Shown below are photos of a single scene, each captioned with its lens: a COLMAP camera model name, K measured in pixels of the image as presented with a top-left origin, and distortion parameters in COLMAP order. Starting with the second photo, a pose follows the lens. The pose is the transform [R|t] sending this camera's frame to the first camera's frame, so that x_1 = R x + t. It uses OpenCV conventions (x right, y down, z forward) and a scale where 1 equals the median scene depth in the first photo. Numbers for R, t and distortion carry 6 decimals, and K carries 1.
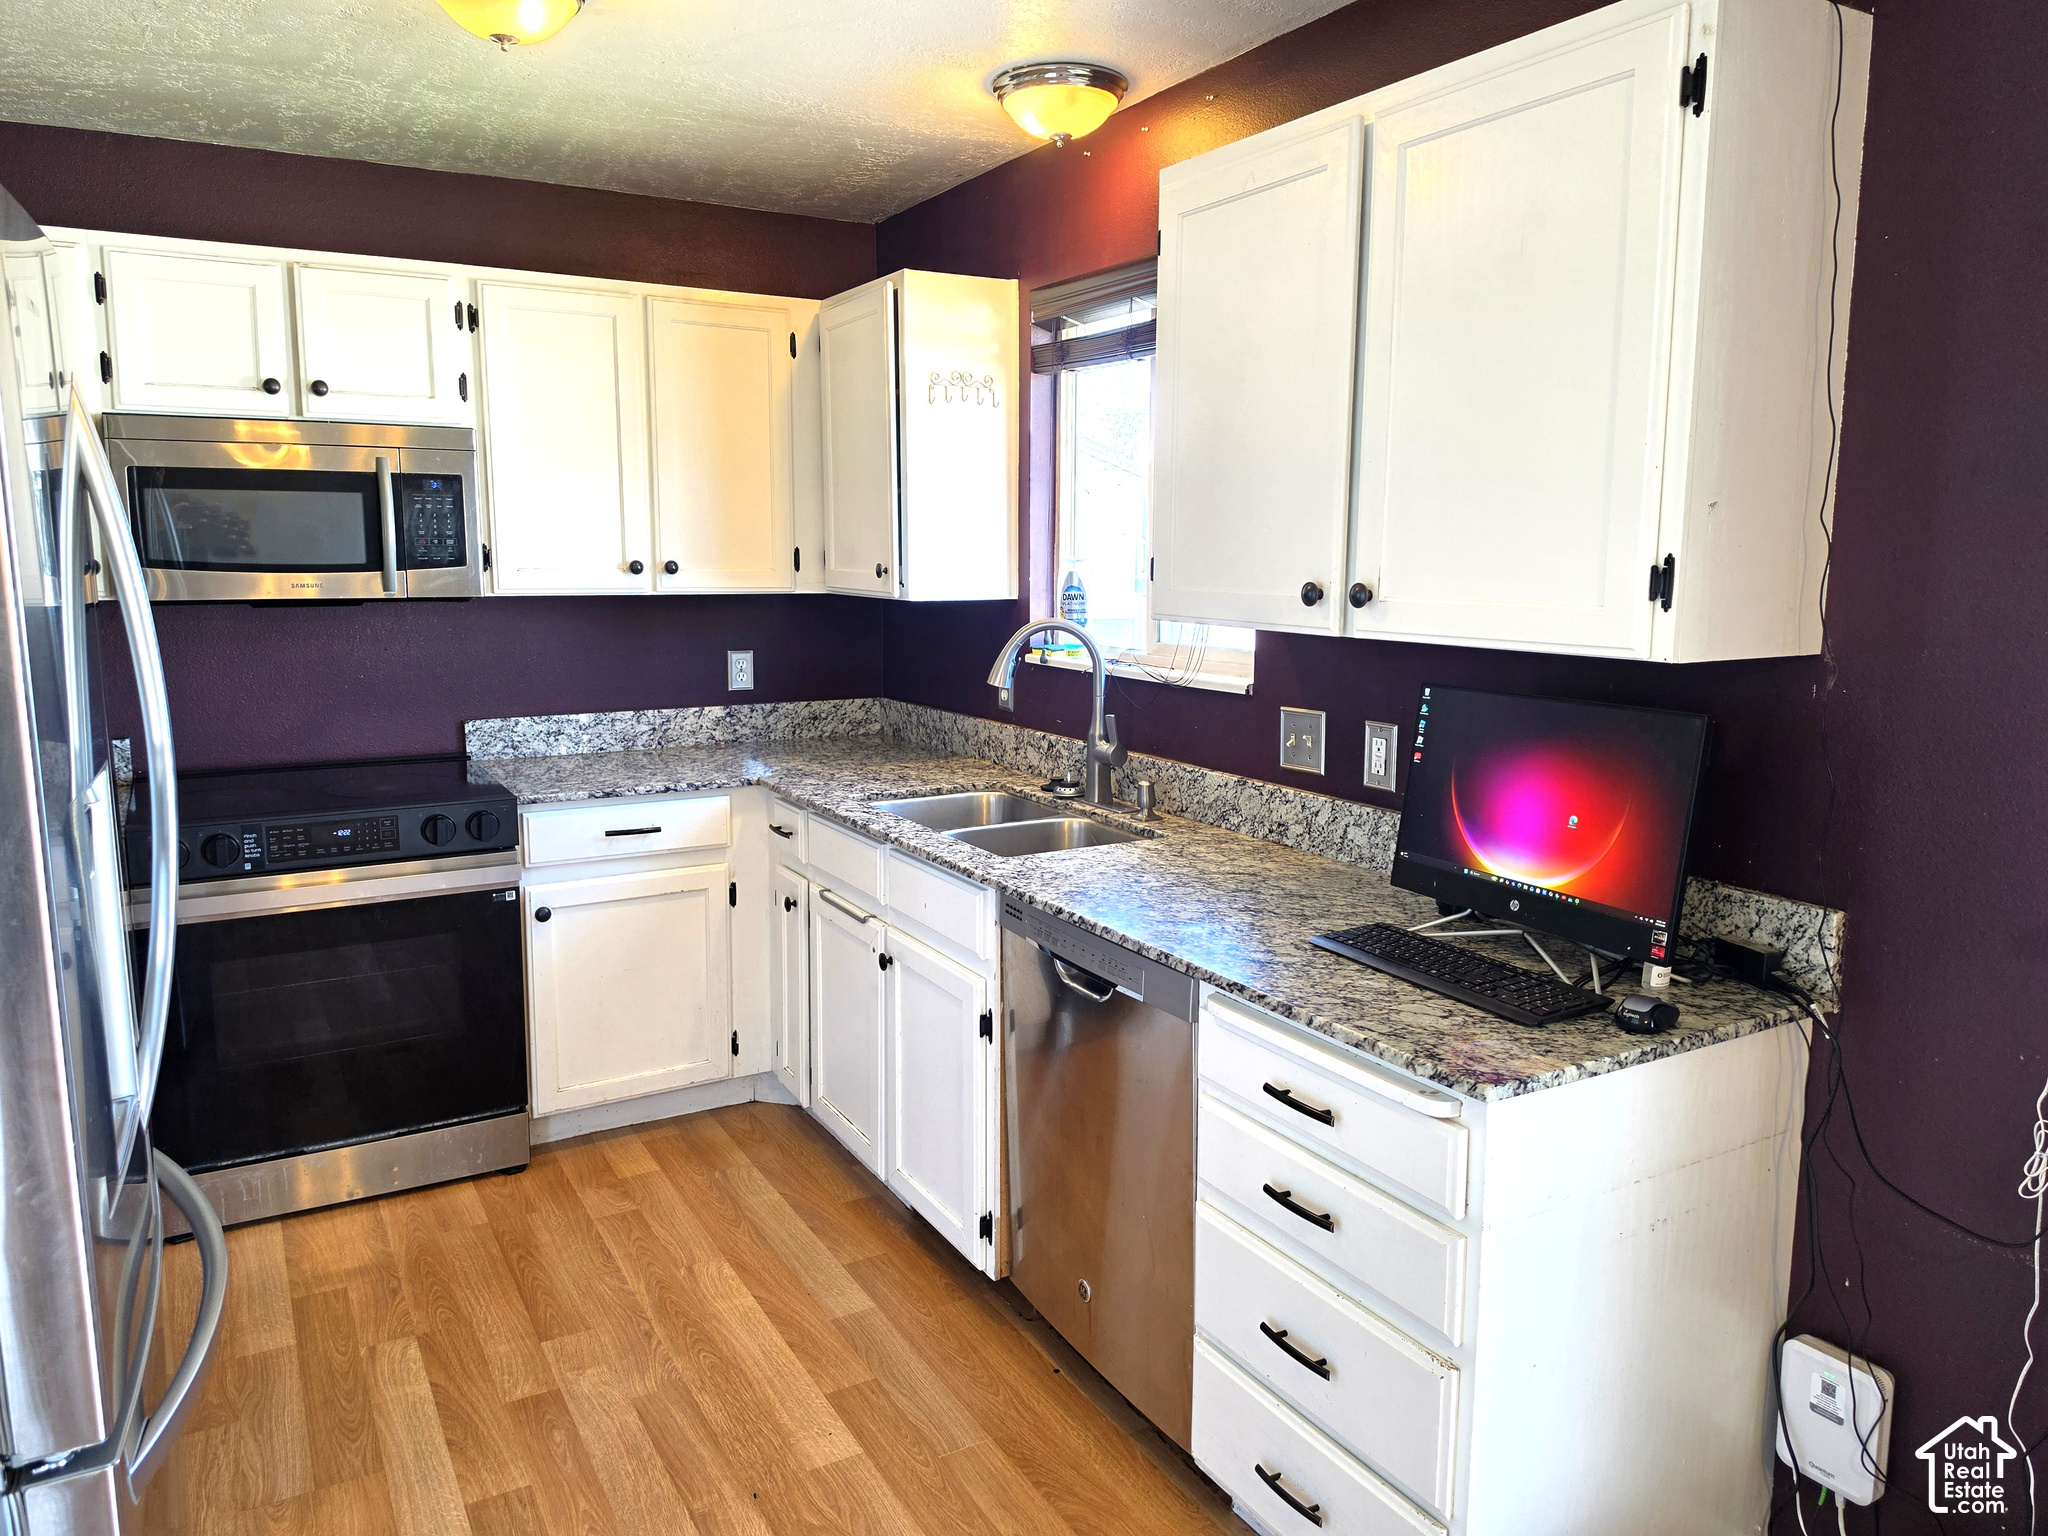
lens RADIAL K [[1414.8, 0, 1024.7], [0, 1414.8, 761.1], [0, 0, 1]] dist [0.113481, -0.197017]
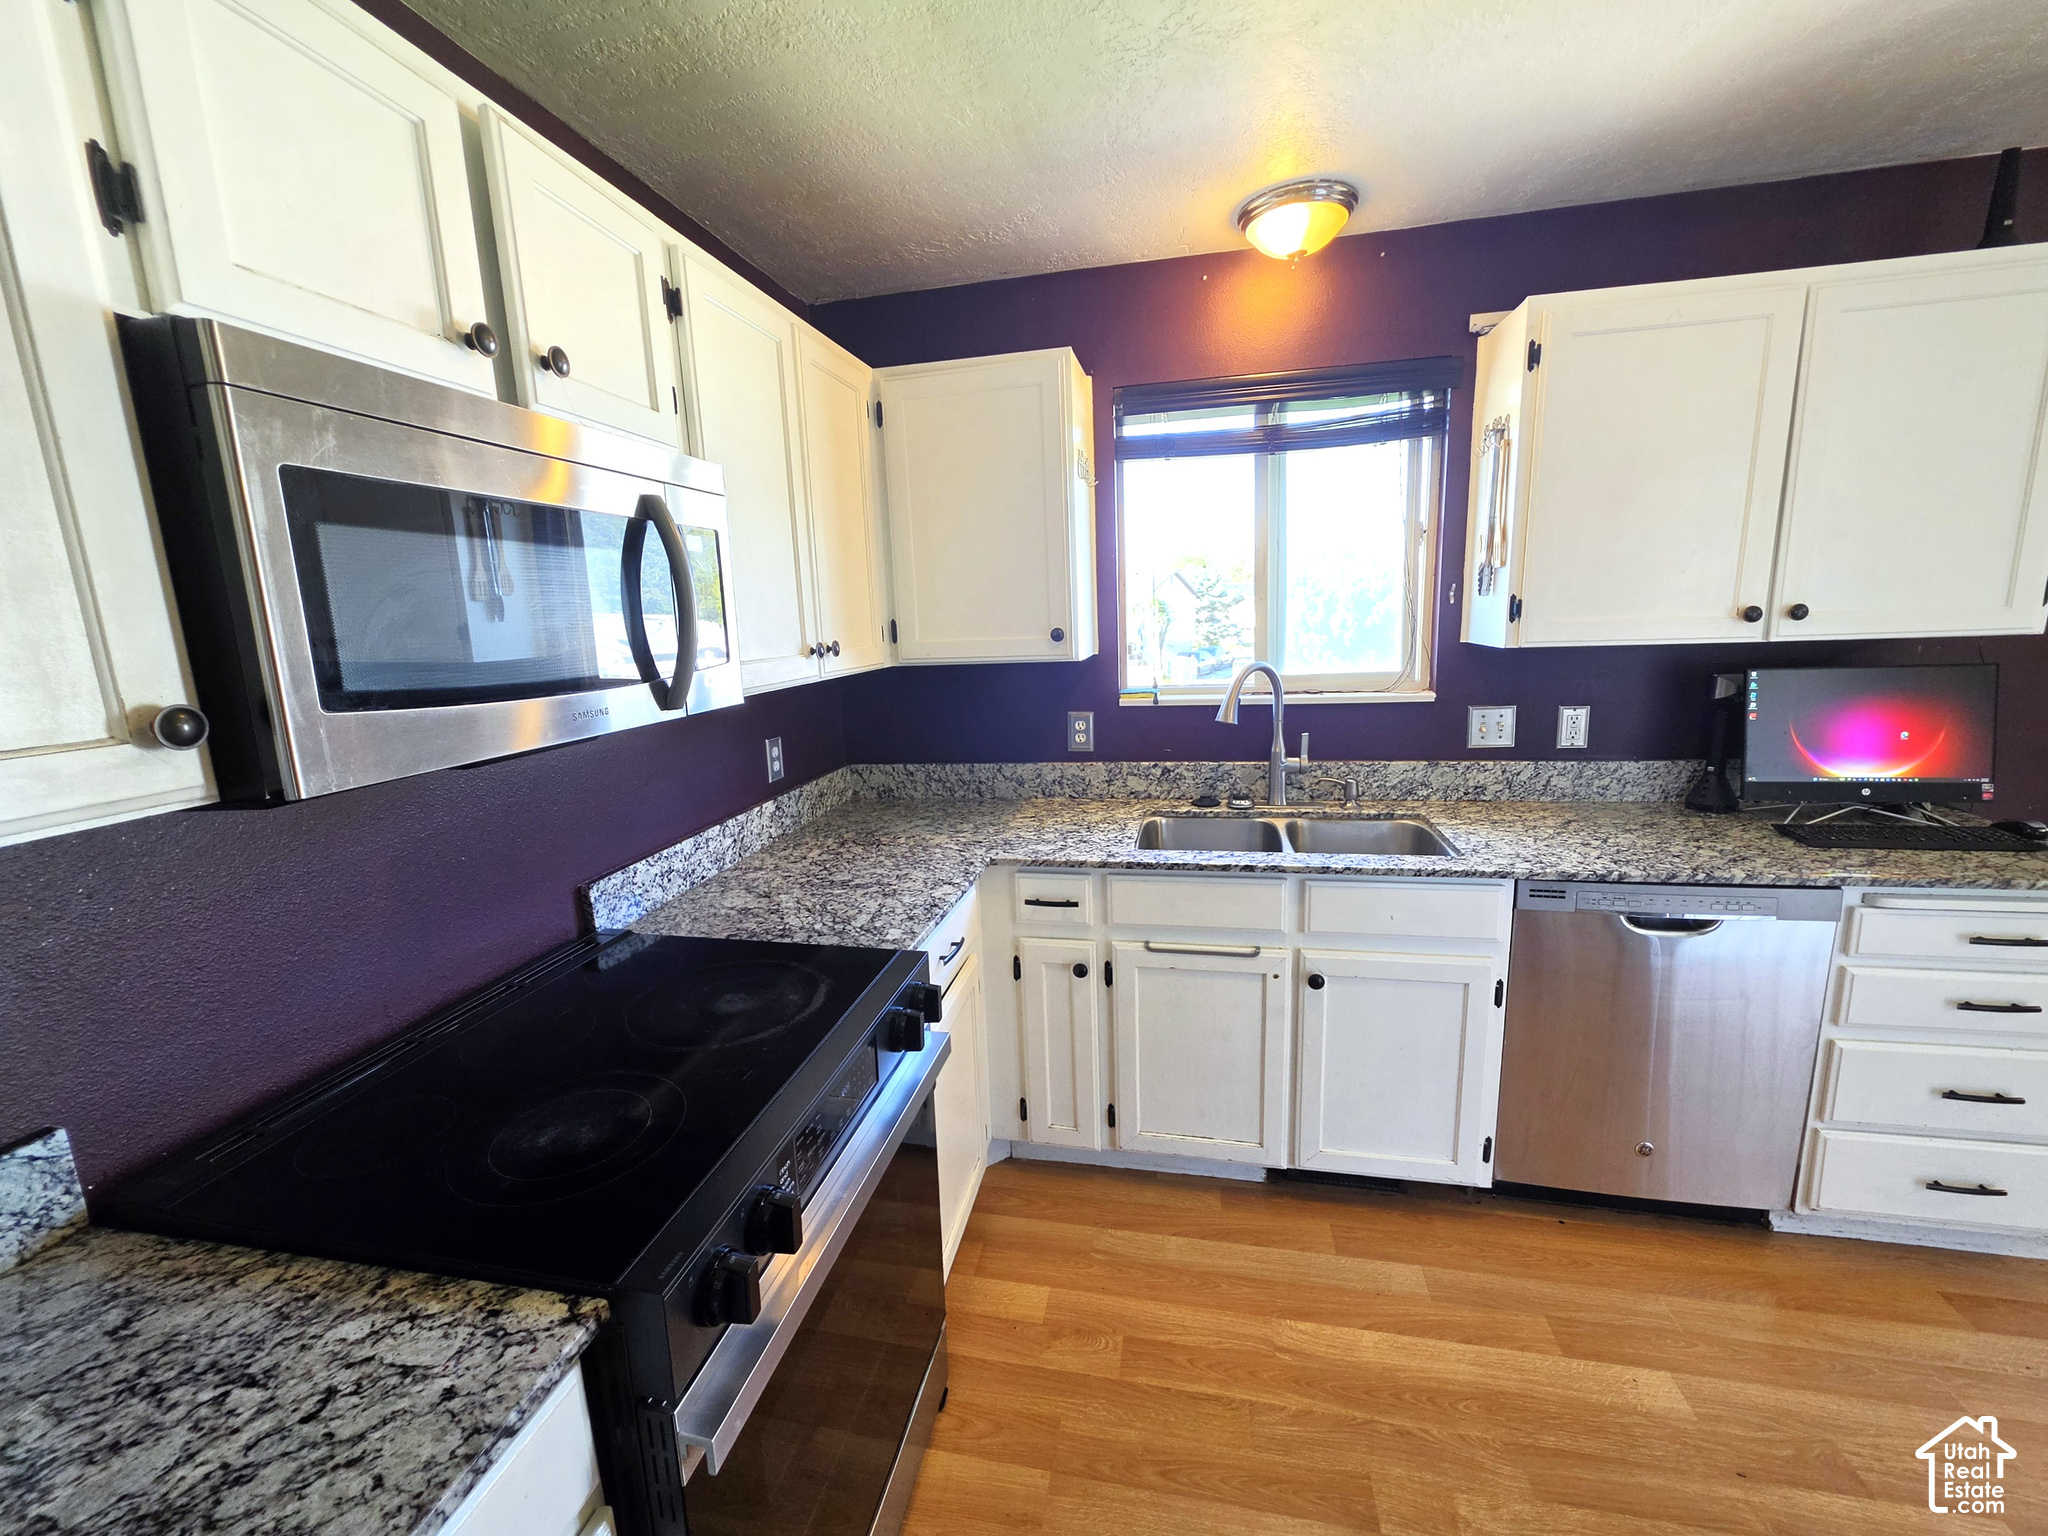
lens RADIAL K [[844.7, 0, 1020.4], [0, 844.7, 768.2], [0, 0, 1]] dist [-0.001256, 0.000090]
pose [[0.663952, -0.171103, 0.727937, -0.589664], [0.156459, 0.983710, 0.088516, -0.096873], [-0.731224, 0.055122, 0.679907, 0.600696]]
